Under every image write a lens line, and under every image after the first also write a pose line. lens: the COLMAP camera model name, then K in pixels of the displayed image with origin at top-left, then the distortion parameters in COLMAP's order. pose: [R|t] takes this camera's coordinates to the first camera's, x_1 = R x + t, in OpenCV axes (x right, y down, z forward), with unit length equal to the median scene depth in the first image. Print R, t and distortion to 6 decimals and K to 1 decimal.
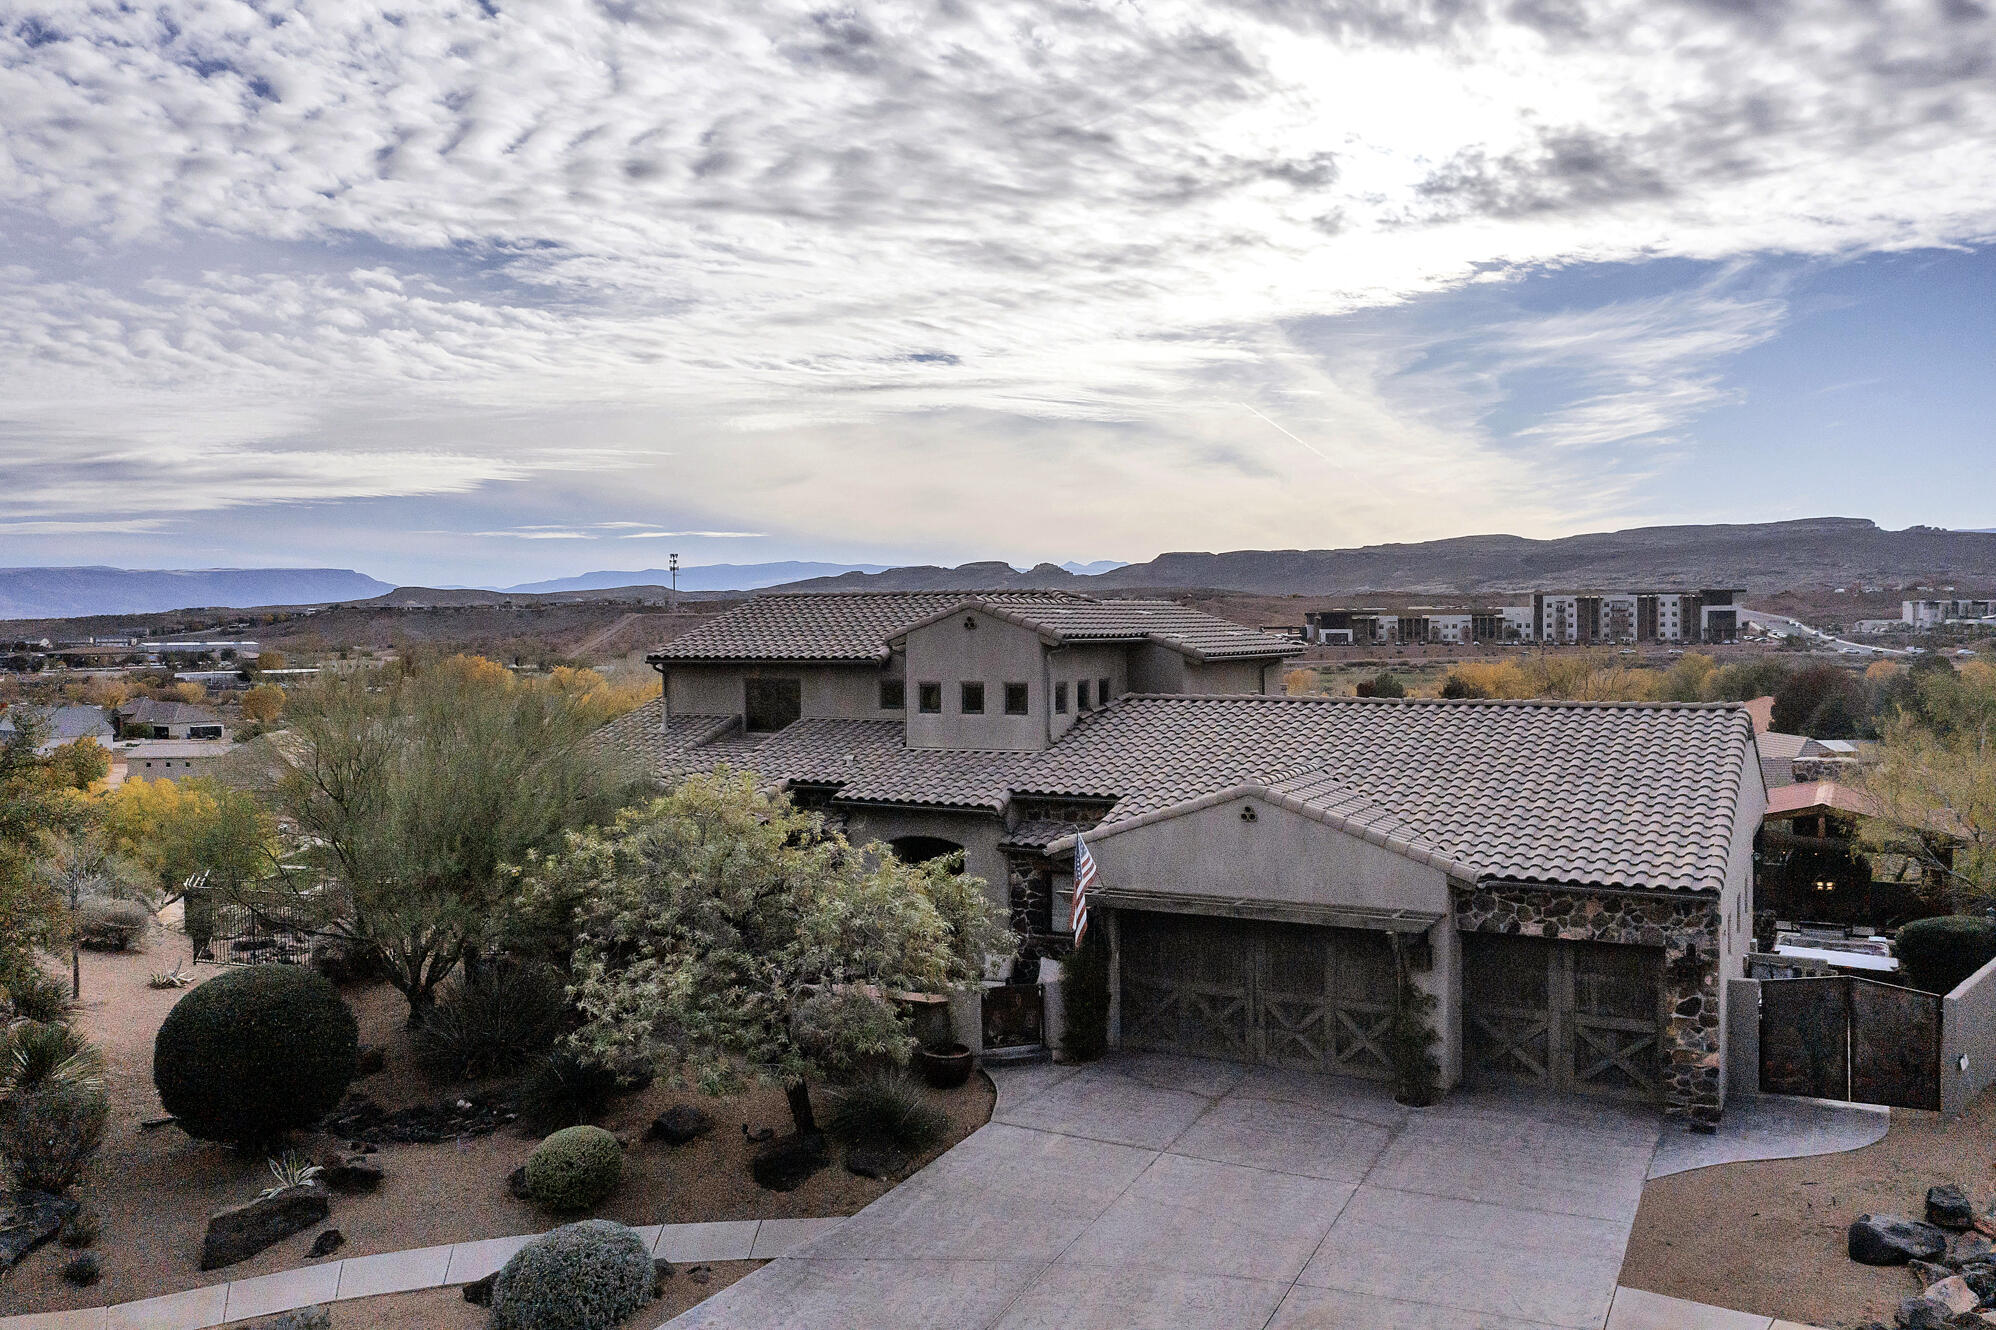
lens RADIAL K [[1587.2, 0, 997.8], [0, 1587.2, 700.1], [0, 0, 1]] dist [-0.008582, 0.013085]
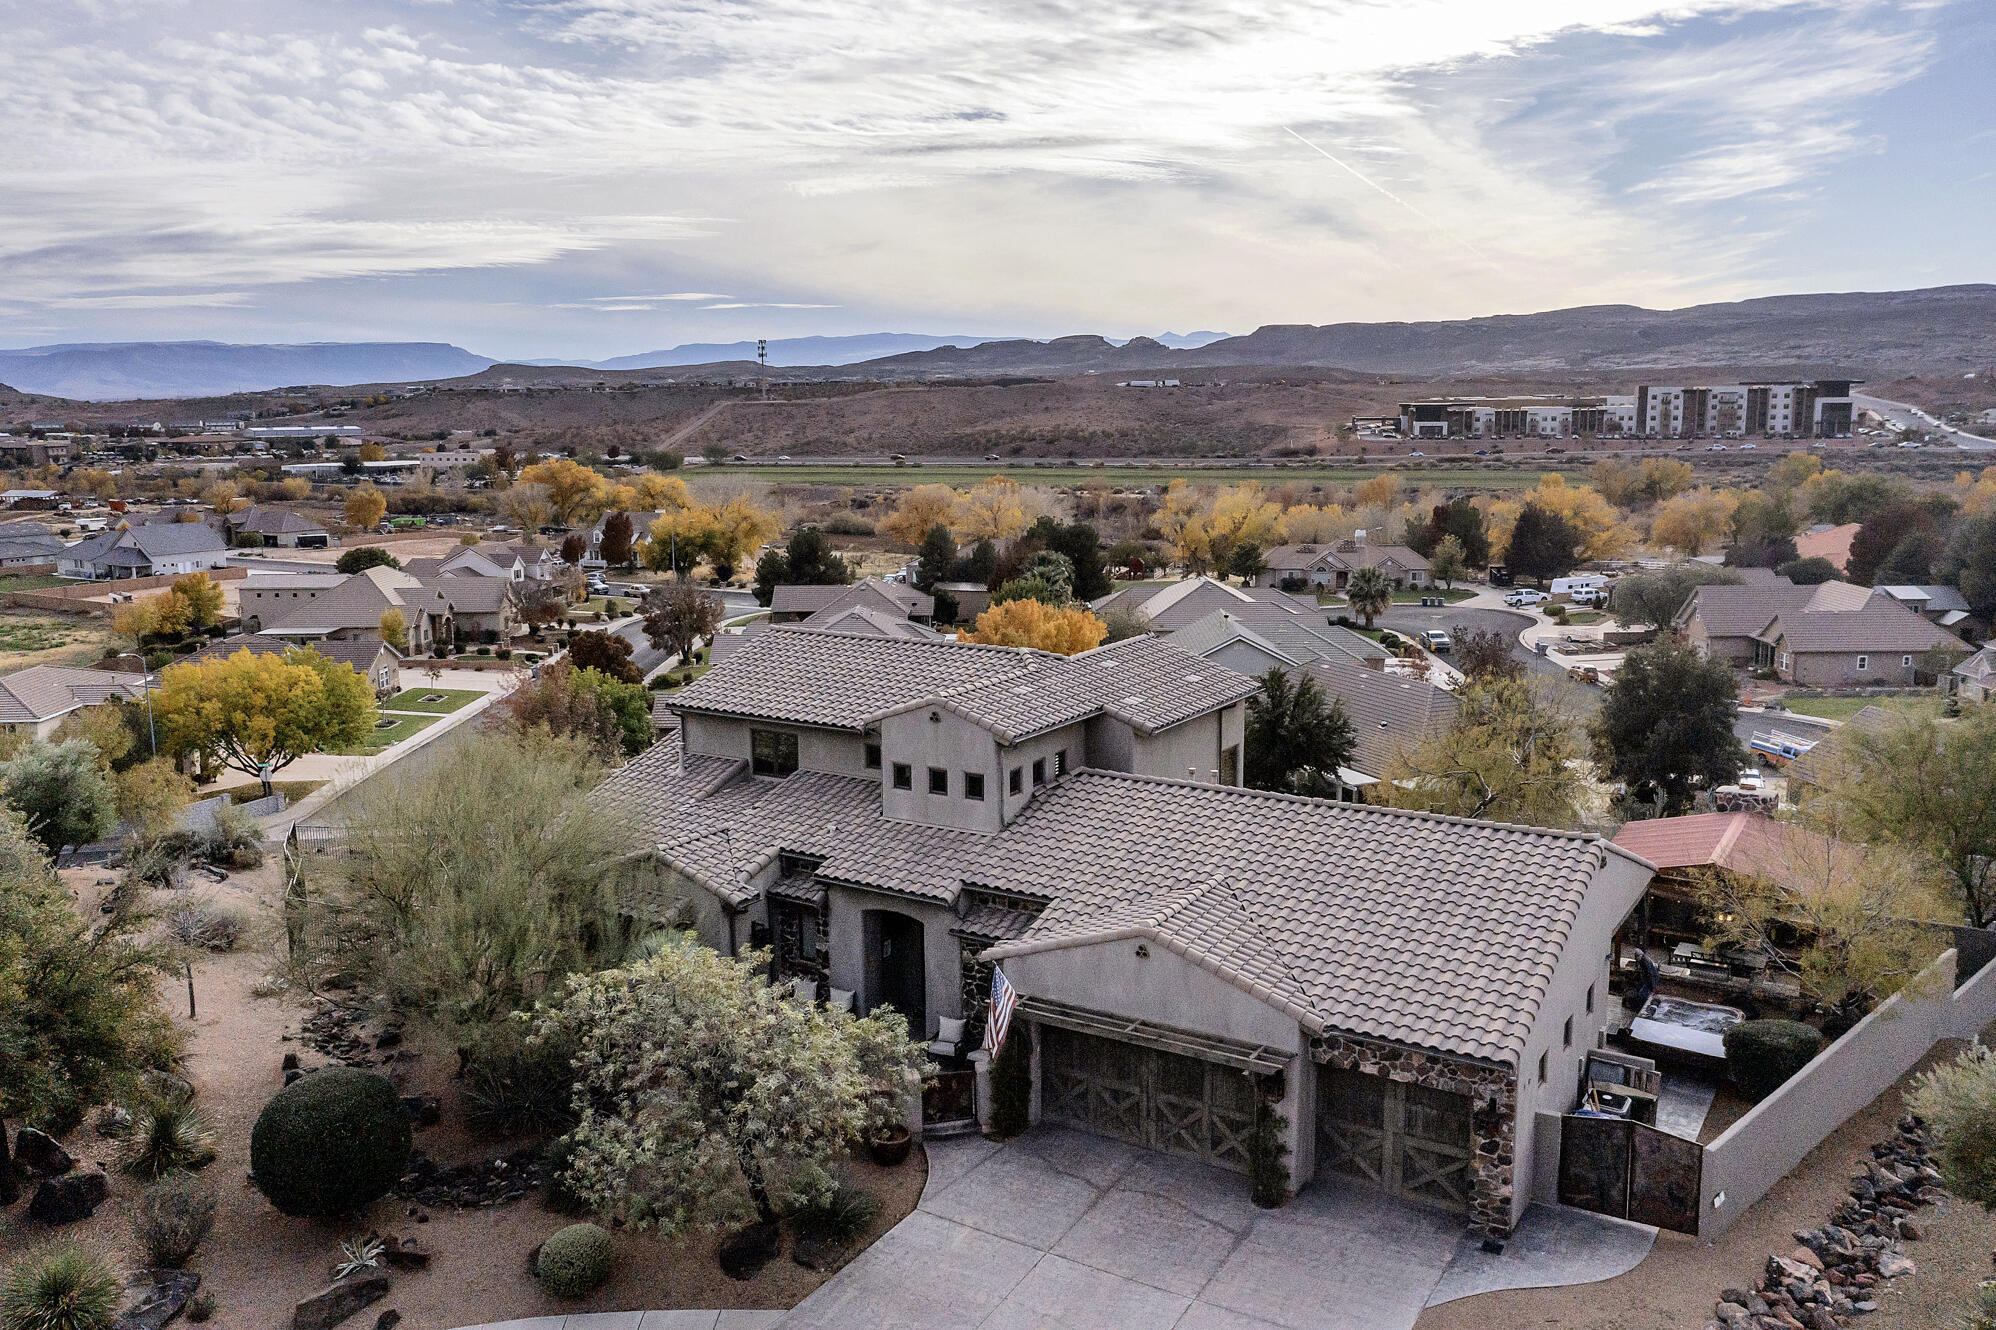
lens RADIAL K [[1587.2, 0, 999.9], [0, 1587.2, 696.7], [0, 0, 1]] dist [-0.008582, 0.013085]
pose [[0.998248, 0.009313, -0.058433, 0.095208], [-0.000934, 0.989894, 0.141809, -0.224211], [0.059163, -0.141506, 0.988168, -0.113509]]
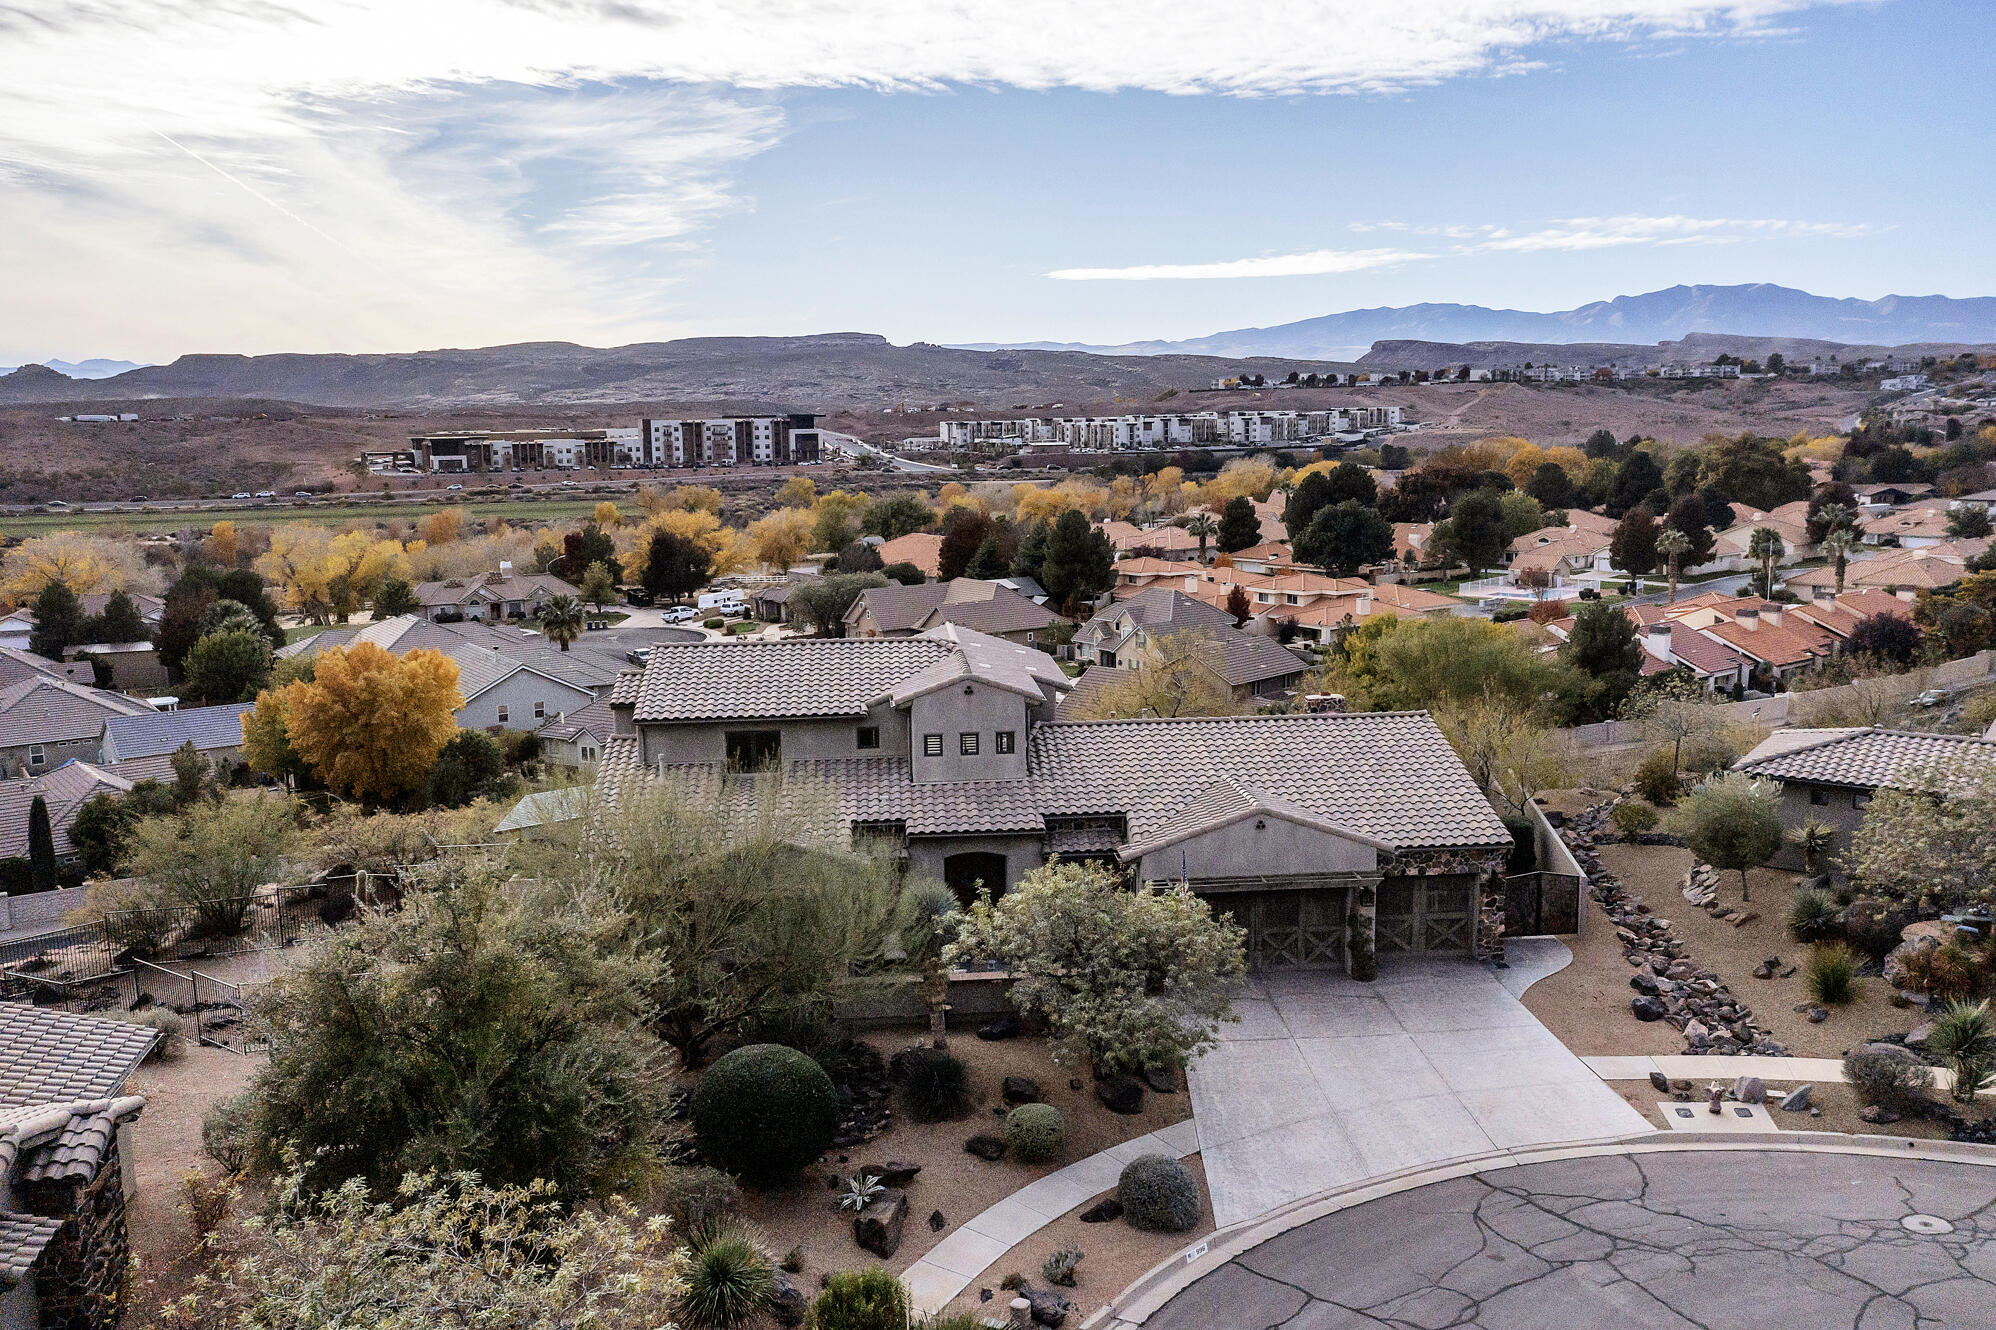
lens RADIAL K [[1587.2, 0, 1001.7], [0, 1587.2, 714.2], [0, 0, 1]] dist [-0.008582, 0.013085]
pose [[0.832727, -0.104292, 0.543773, -0.739830], [0.031393, 0.989413, 0.141689, -0.220772], [-0.552793, -0.100918, 0.827185, -0.144994]]
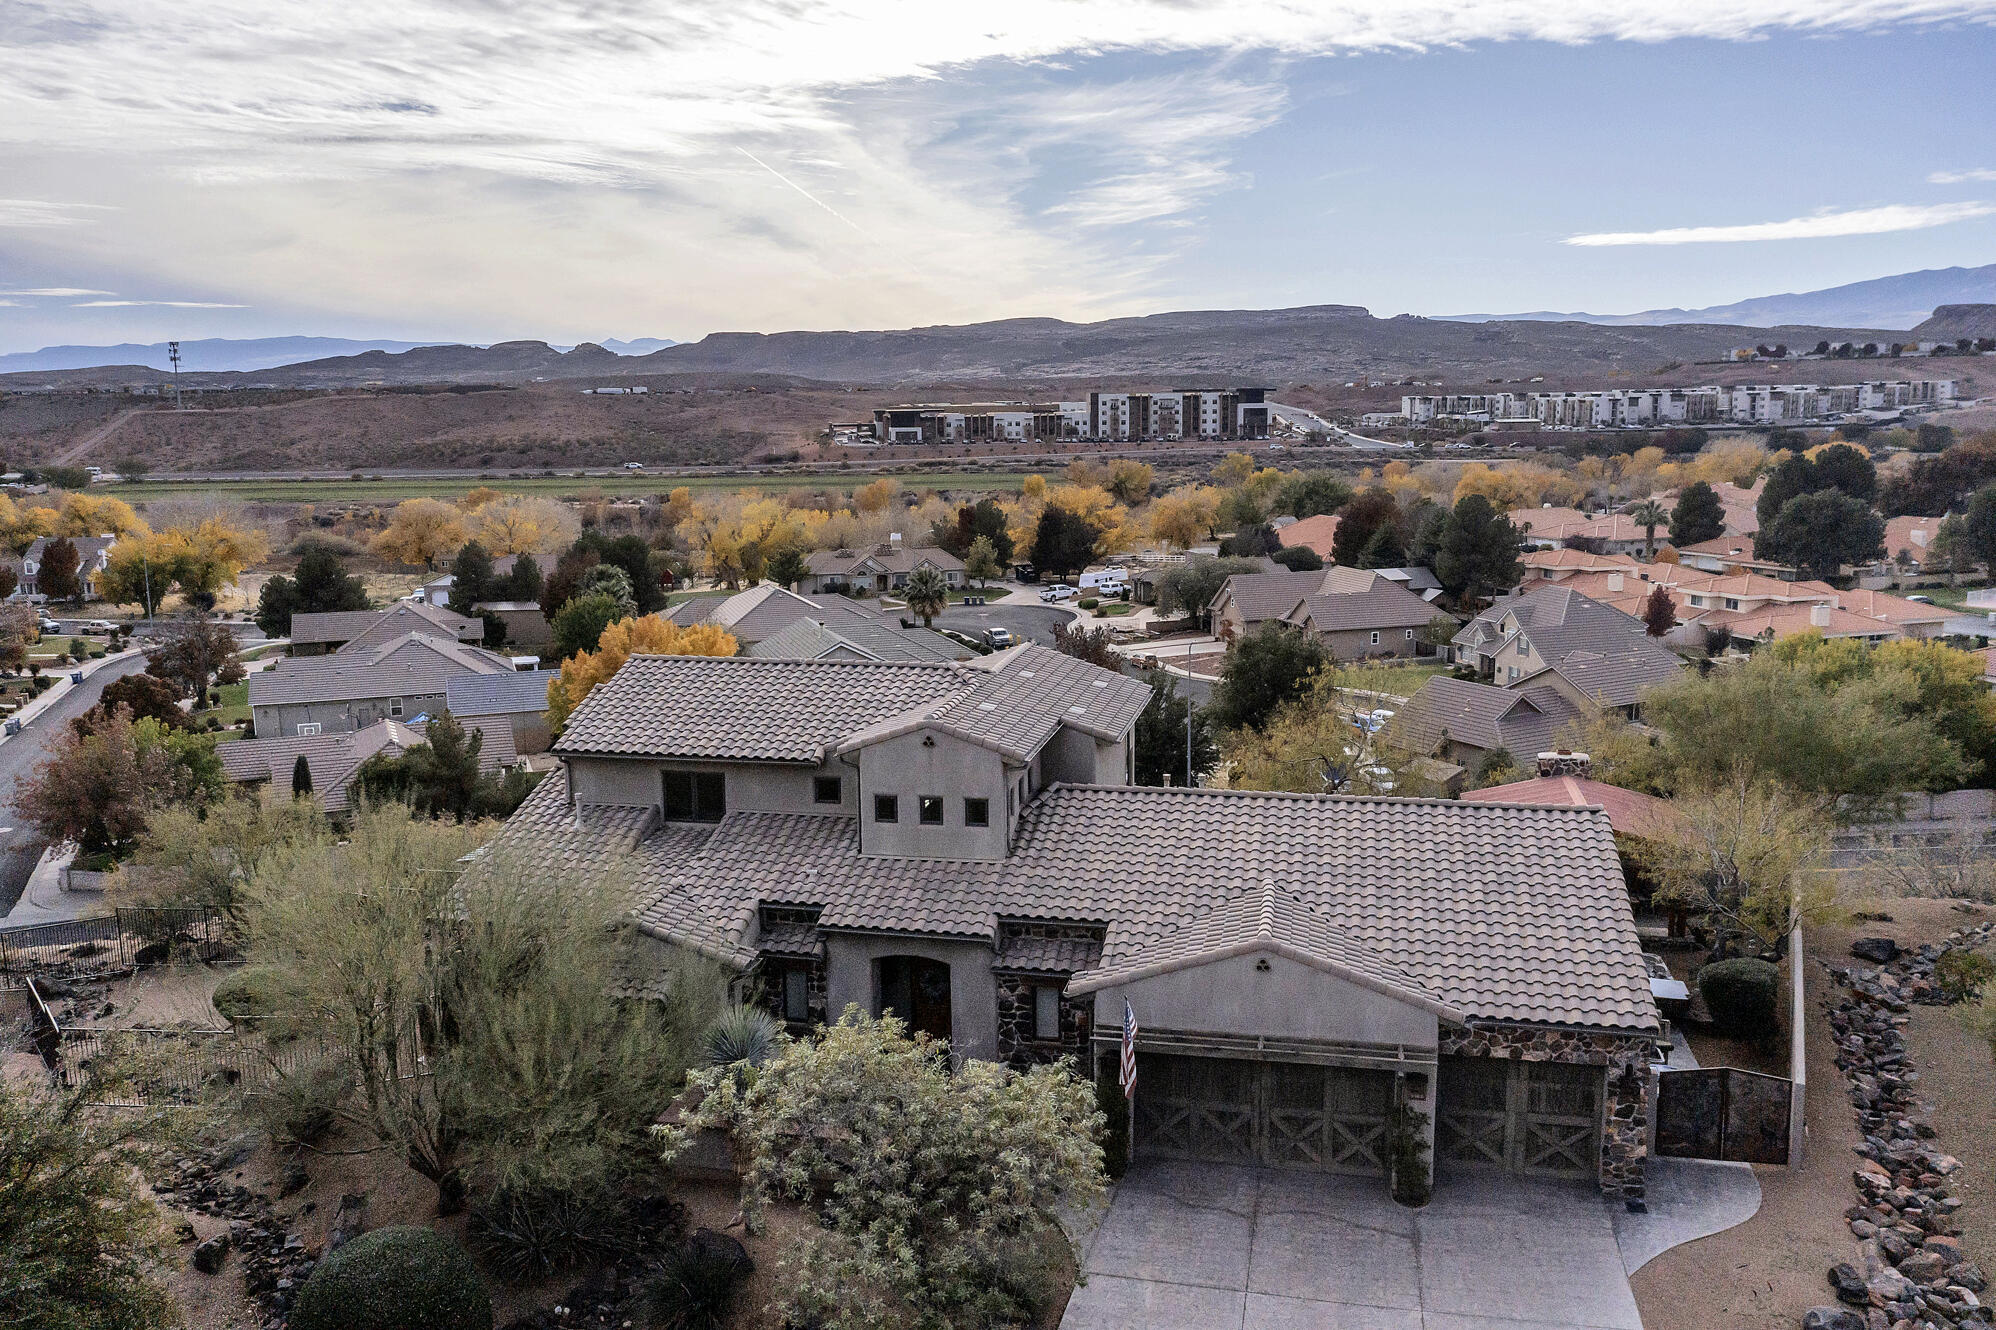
lens RADIAL K [[1587.2, 0, 999.0], [0, 1587.2, 675.6], [0, 0, 1]] dist [-0.008582, 0.013085]
pose [[0.959643, -0.050864, 0.276582, -0.262942], [0.015993, 0.991786, 0.126905, -0.225600], [-0.280765, -0.117360, 0.952574, -0.010193]]
